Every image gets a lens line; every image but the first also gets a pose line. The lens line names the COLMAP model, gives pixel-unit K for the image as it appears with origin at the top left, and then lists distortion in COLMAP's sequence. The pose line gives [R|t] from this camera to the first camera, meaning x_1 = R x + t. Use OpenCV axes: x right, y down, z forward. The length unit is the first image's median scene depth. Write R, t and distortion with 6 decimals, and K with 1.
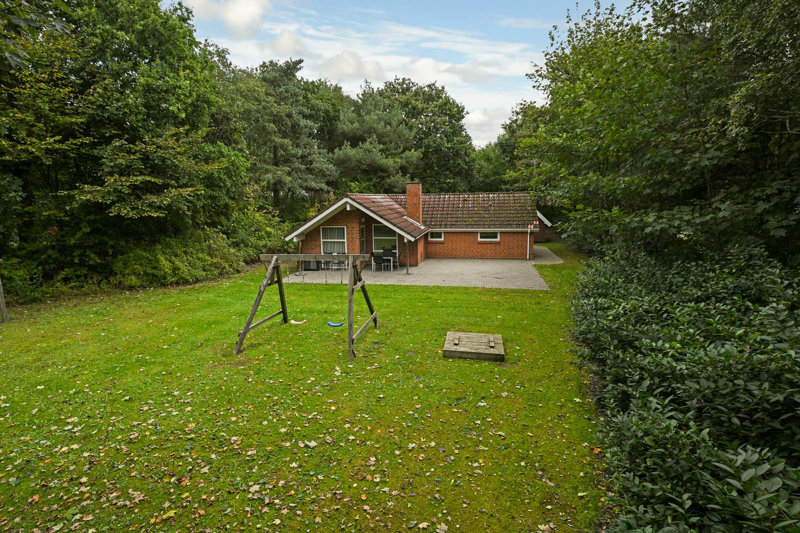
lens RADIAL K [[429.2, 0, 400.0], [0, 429.2, 266.5], [0, 0, 1]] dist [0.000537, 0.000032]
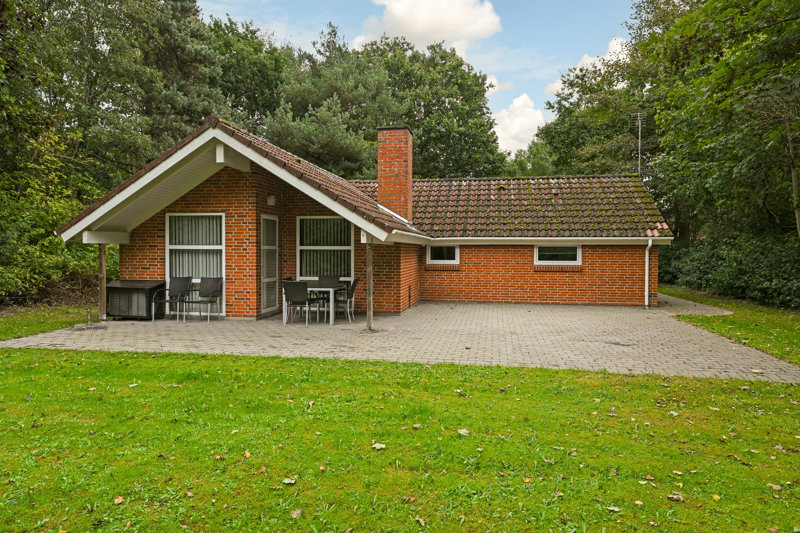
lens RADIAL K [[541.0, 0, 392.3], [0, 541.0, 254.7], [0, 0, 1]] dist [-0.005827, 0.001451]
pose [[0.999849, 0.017002, -0.003546, 0.031791], [-0.017338, 0.988965, -0.147131, 0.017135], [0.001006, 0.147170, 0.989111, 0.428198]]
